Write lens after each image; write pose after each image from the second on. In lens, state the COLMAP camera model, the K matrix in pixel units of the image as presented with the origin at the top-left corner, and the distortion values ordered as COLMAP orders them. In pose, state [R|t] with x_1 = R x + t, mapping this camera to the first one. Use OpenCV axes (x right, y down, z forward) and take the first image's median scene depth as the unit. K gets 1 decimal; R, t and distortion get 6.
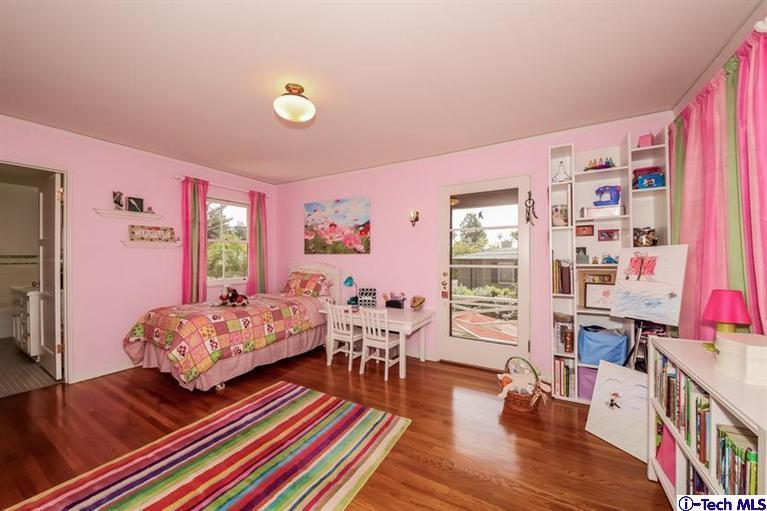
lens RADIAL K [[282.1, 0, 384.2], [0, 282.1, 258.0], [0, 0, 1]] dist [0.000271, 0.000024]
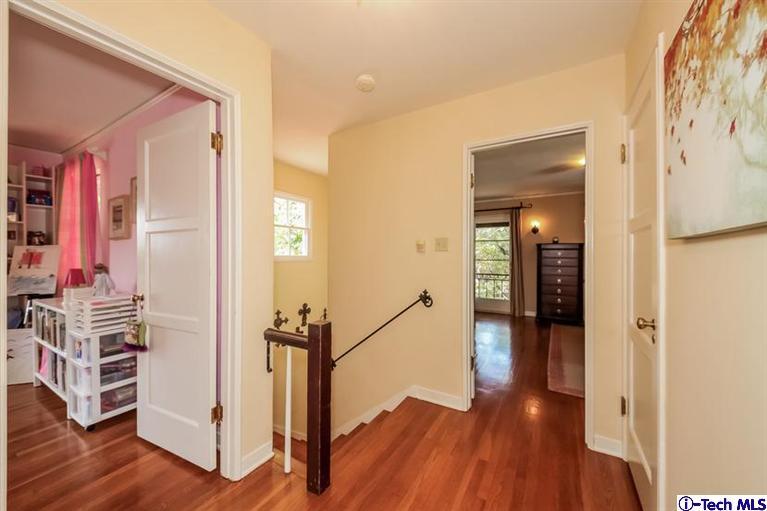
lens RADIAL K [[296.4, 0, 384.2], [0, 296.4, 253.8], [0, 0, 1]] dist [-0.000032, 0.000049]
pose [[0.007731, -0.002103, 0.999968, -0.577965], [-0.003375, 0.999992, 0.002129, -0.005800], [-0.999964, -0.003392, 0.007724, -0.790628]]
